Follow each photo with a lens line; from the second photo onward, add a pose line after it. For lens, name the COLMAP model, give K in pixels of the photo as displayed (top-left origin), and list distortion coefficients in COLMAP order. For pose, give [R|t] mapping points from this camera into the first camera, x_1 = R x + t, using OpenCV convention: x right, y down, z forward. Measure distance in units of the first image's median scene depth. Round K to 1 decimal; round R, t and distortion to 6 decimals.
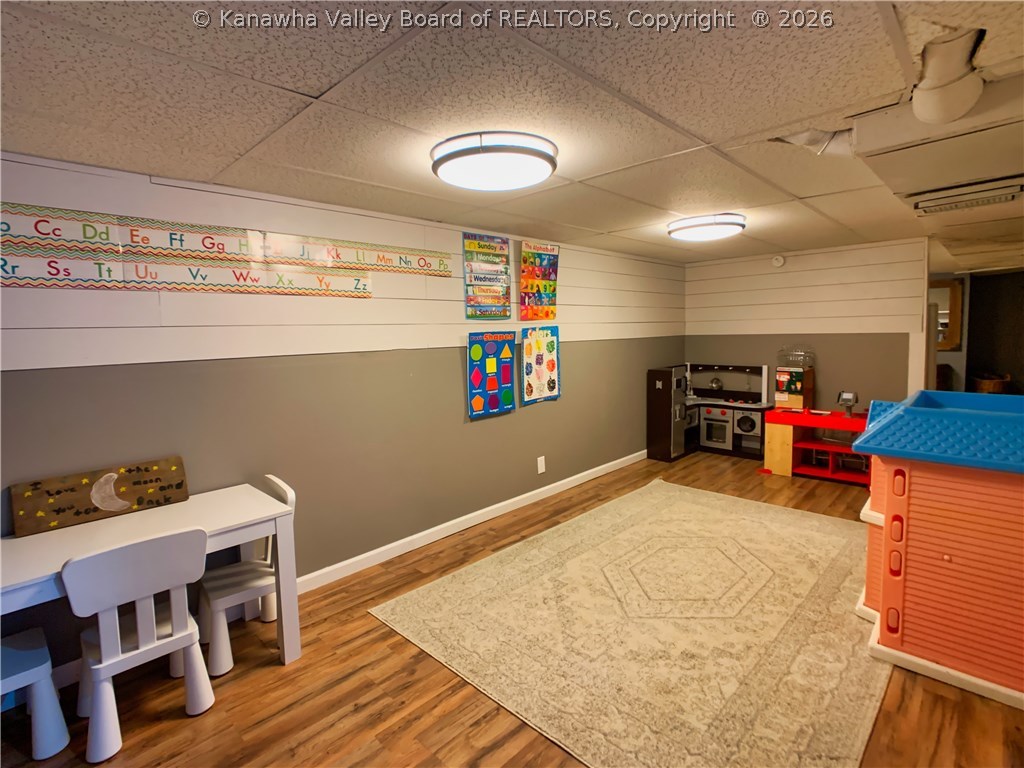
lens RADIAL K [[502.6, 0, 511.6], [0, 502.6, 373.2], [0, 0, 1]] dist [-0.016711, 0.002415]
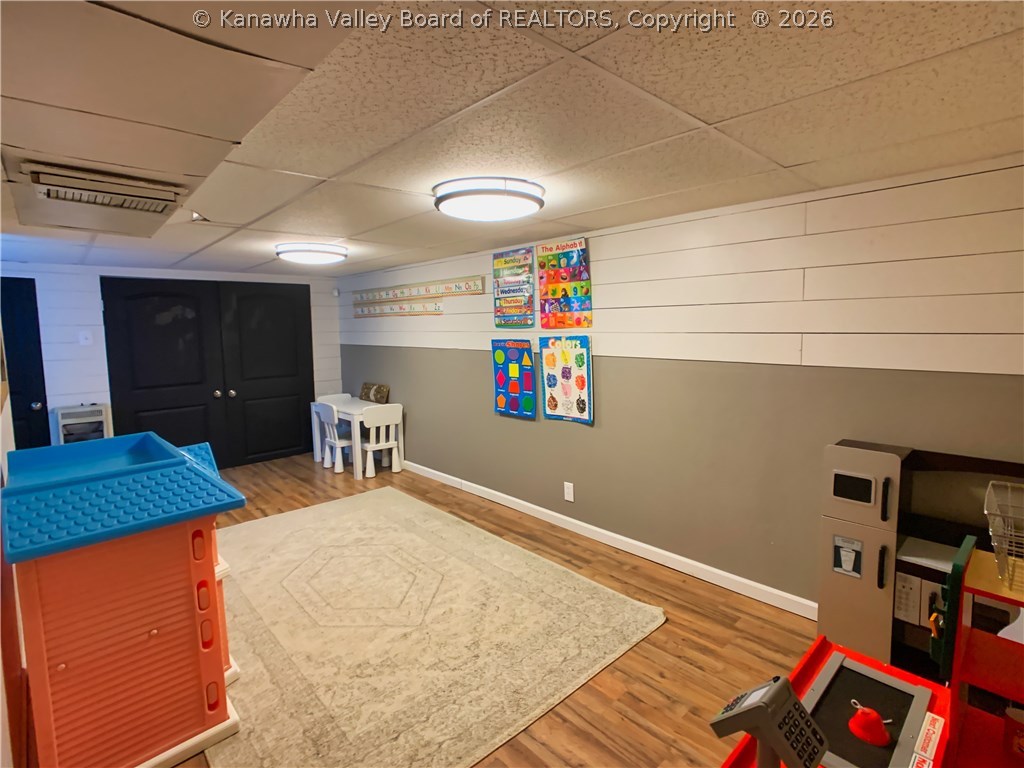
lens RADIAL K [[502.6, 0, 512.3], [0, 502.6, 390.6], [0, 0, 1]] dist [-0.016711, 0.002415]
pose [[-0.045427, 0.135715, -0.989706, 0.989320], [-0.089066, 0.986233, 0.139327, -0.117302], [0.994989, 0.094478, -0.032714, 0.986405]]
